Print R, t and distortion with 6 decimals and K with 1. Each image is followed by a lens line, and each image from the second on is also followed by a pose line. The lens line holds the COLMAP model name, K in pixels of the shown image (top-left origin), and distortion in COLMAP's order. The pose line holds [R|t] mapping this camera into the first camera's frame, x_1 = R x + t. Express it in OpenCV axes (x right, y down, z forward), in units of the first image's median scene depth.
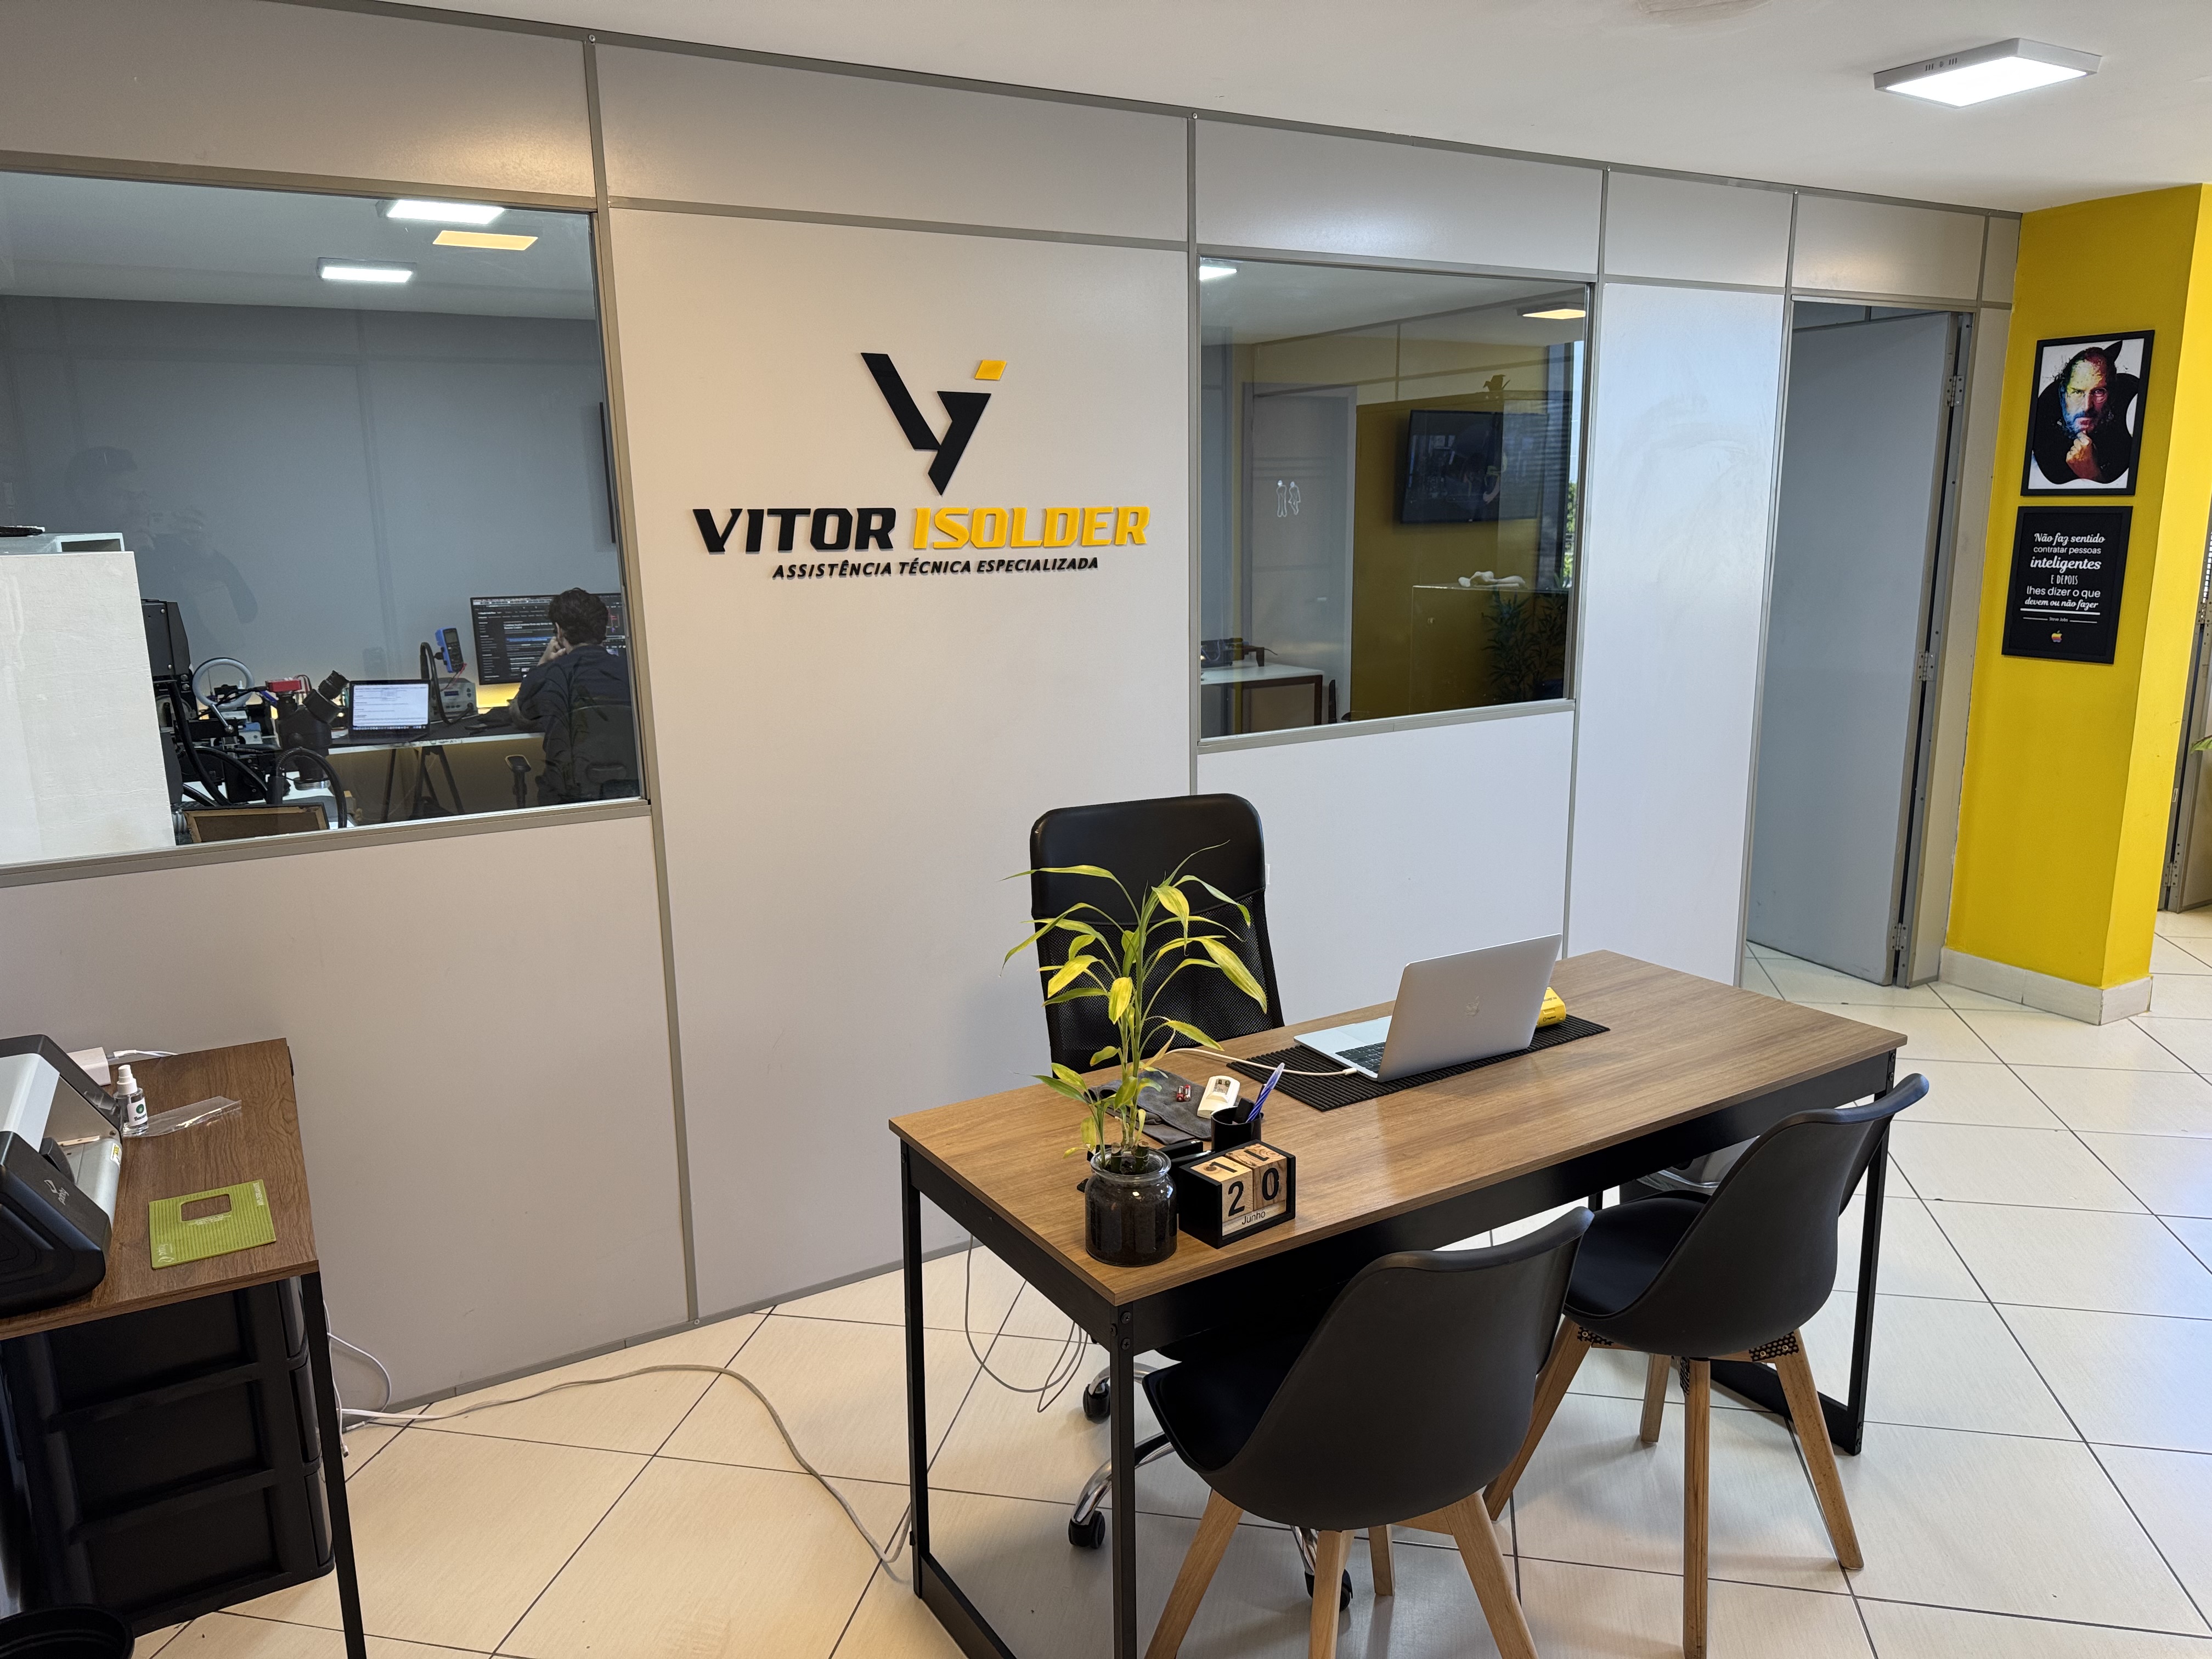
lens RADIAL K [[1550.0, 0, 1122.9], [0, 1550.0, 828.9], [0, 0, 1]] dist [0.076683, -0.102256]
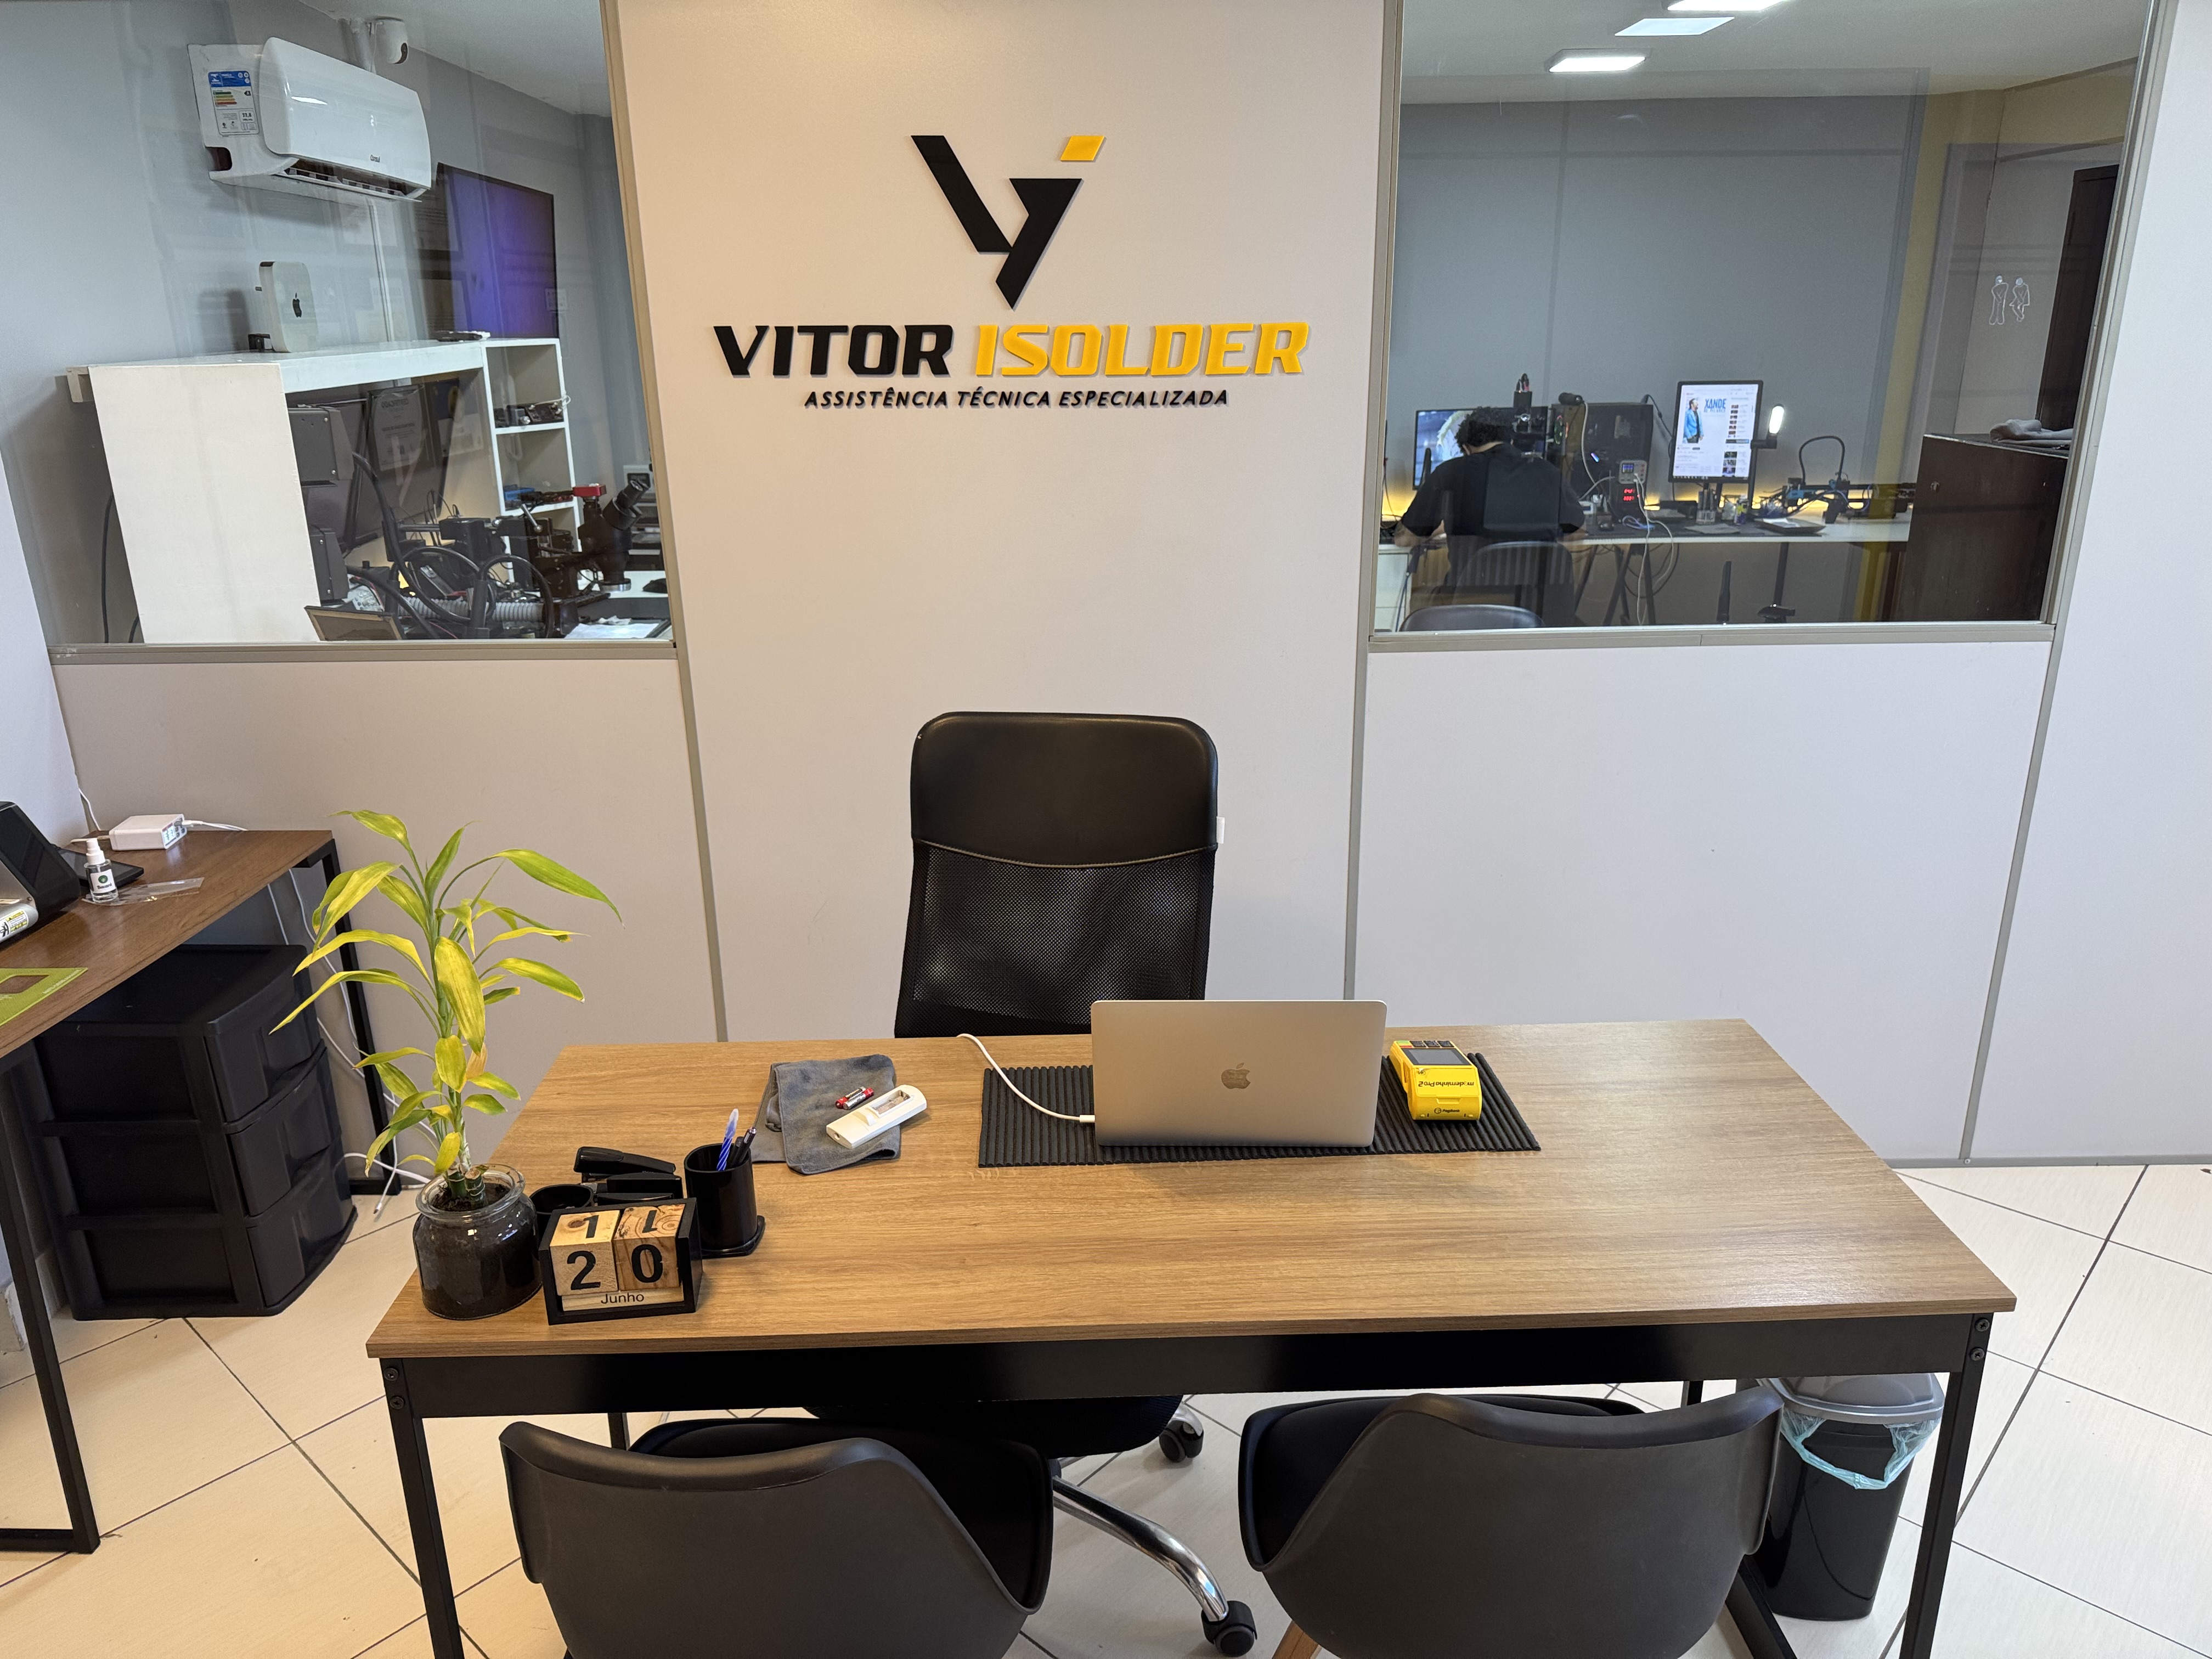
lens RADIAL K [[1550.0, 0, 1105.1], [0, 1550.0, 836.0], [0, 0, 1]] dist [0.076683, -0.102256]
pose [[0.858875, 0.167105, -0.484159, 0.389259], [-0.106413, 0.982872, 0.150462, -0.071653], [0.501010, -0.077708, 0.861946, 0.296211]]
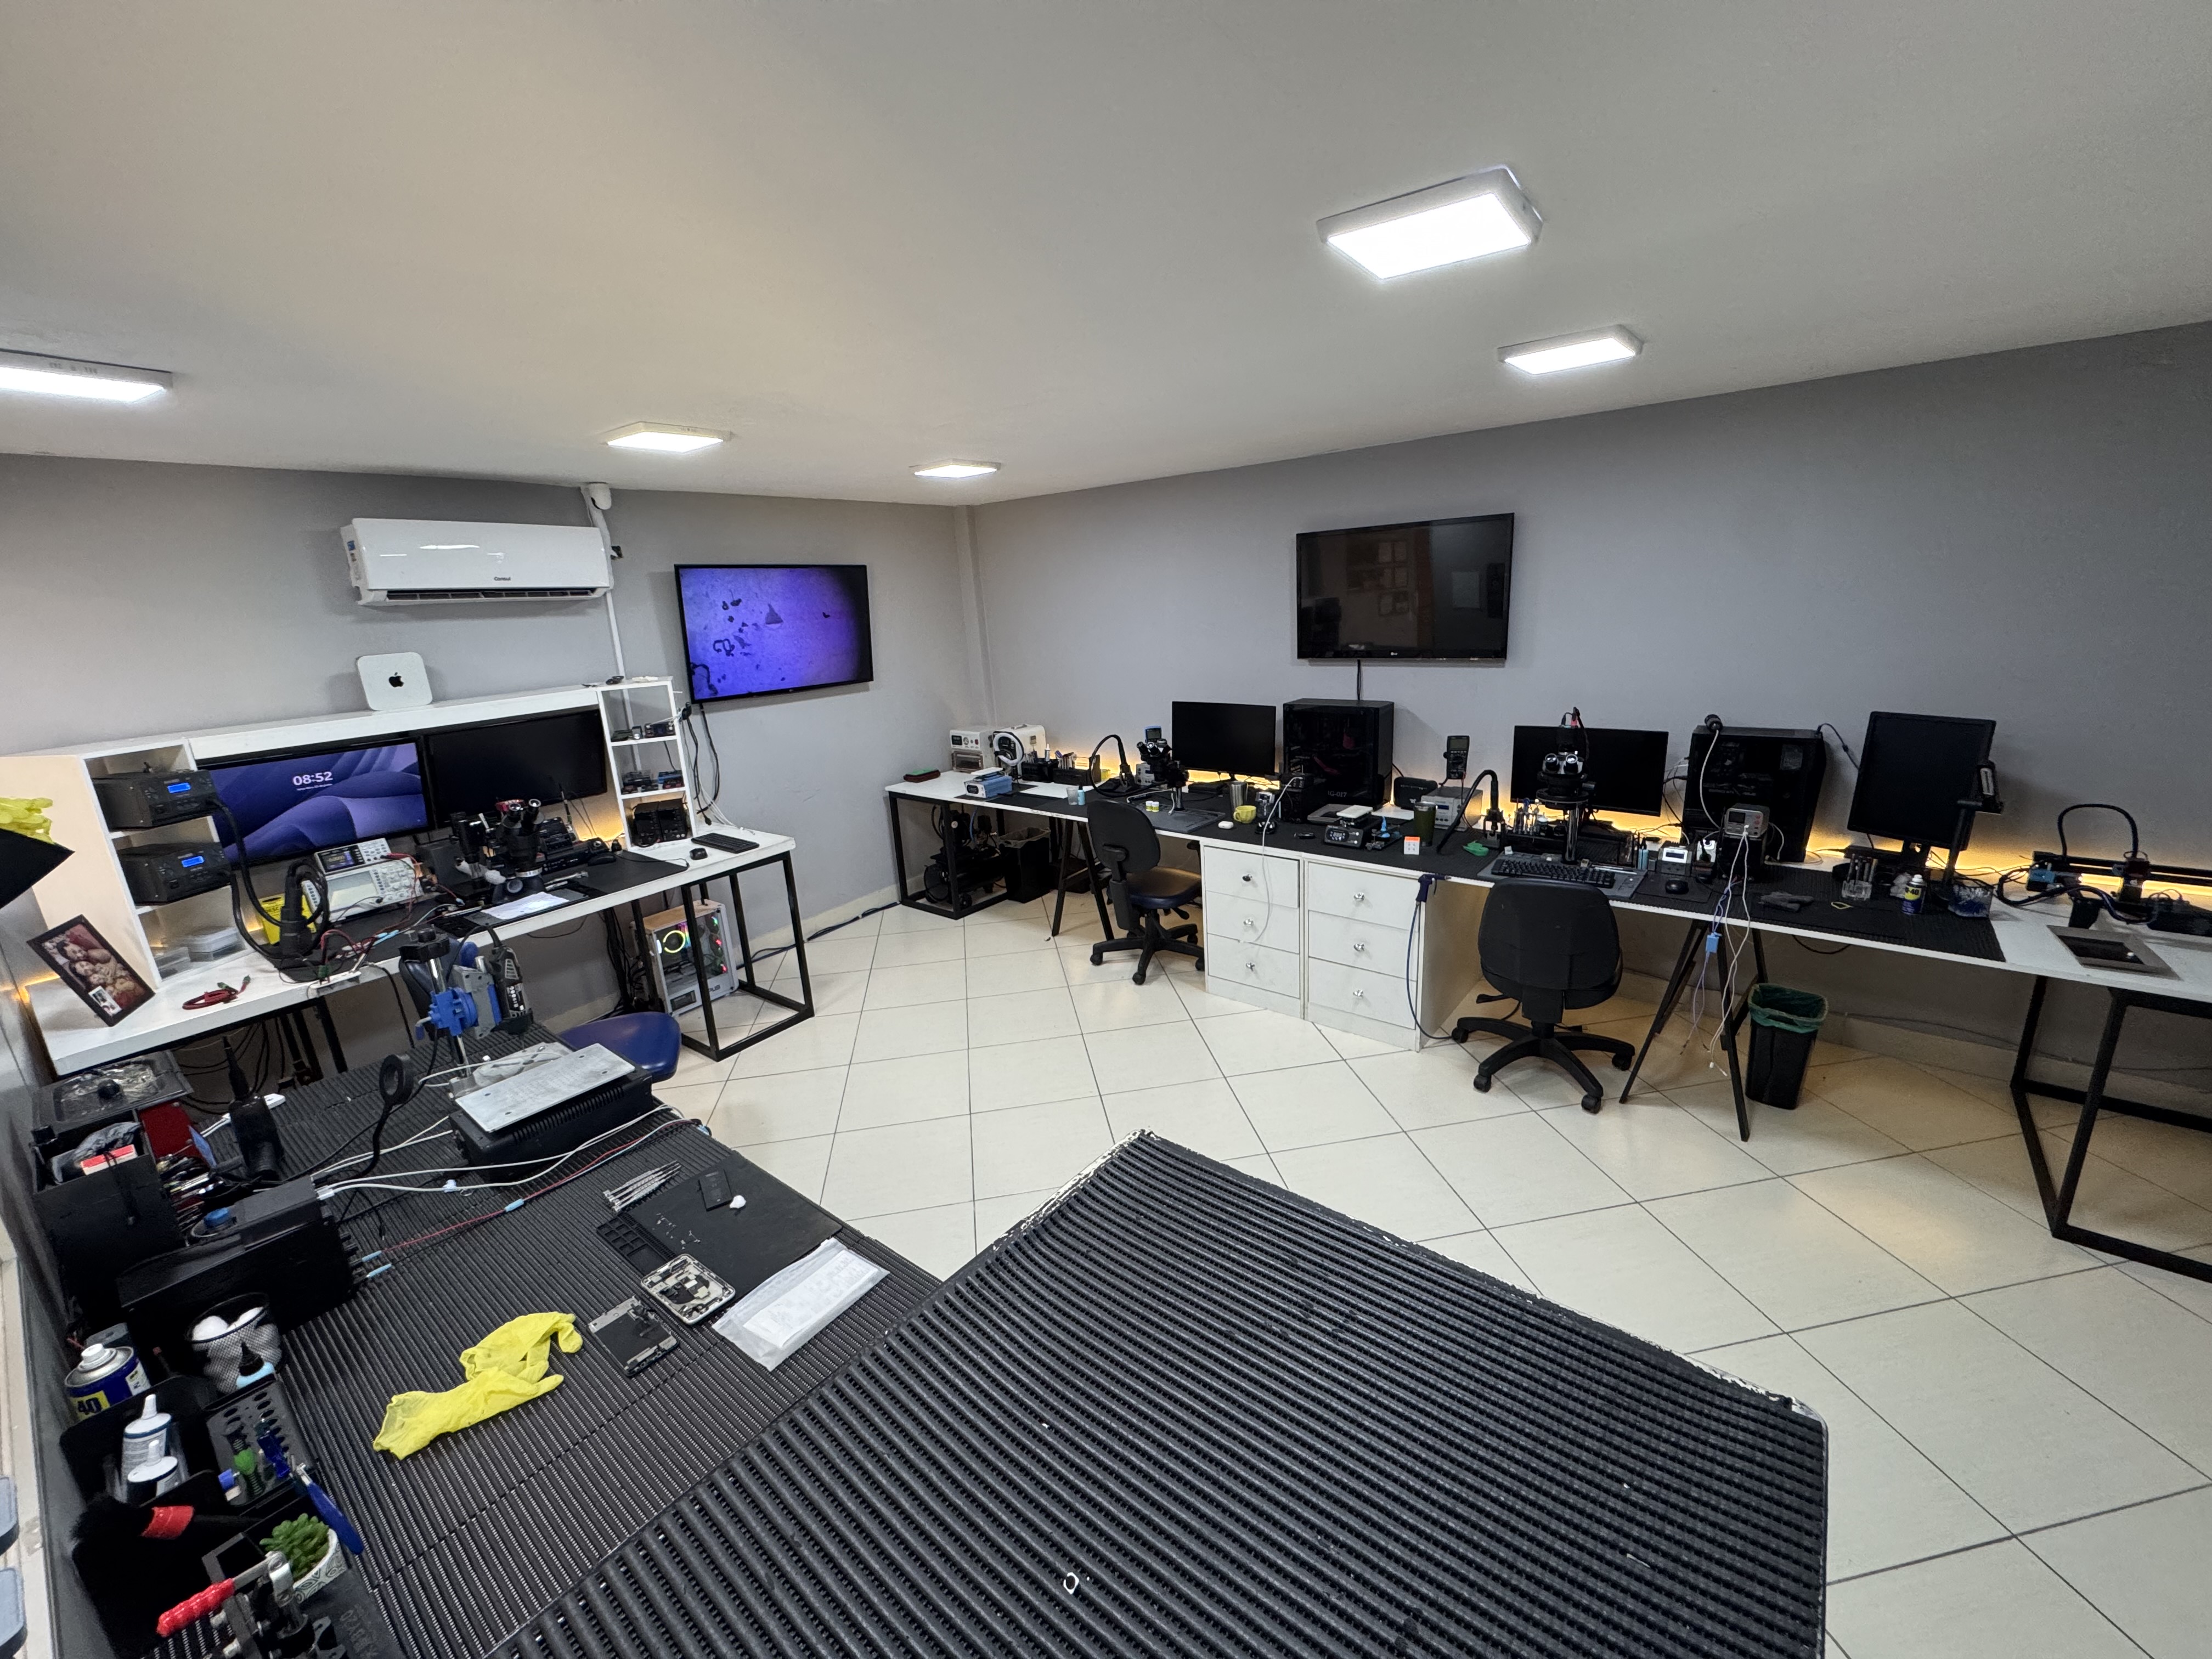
lens RADIAL K [[890.9, 0, 1095.2], [0, 890.9, 840.1], [0, 0, 1]] dist [0.000567, 0.000191]
pose [[0.343108, 0.242258, -0.907517, 0.538673], [-0.143270, 0.968360, 0.204333, -0.384334], [0.928305, 0.059912, 0.366961, 1.470223]]
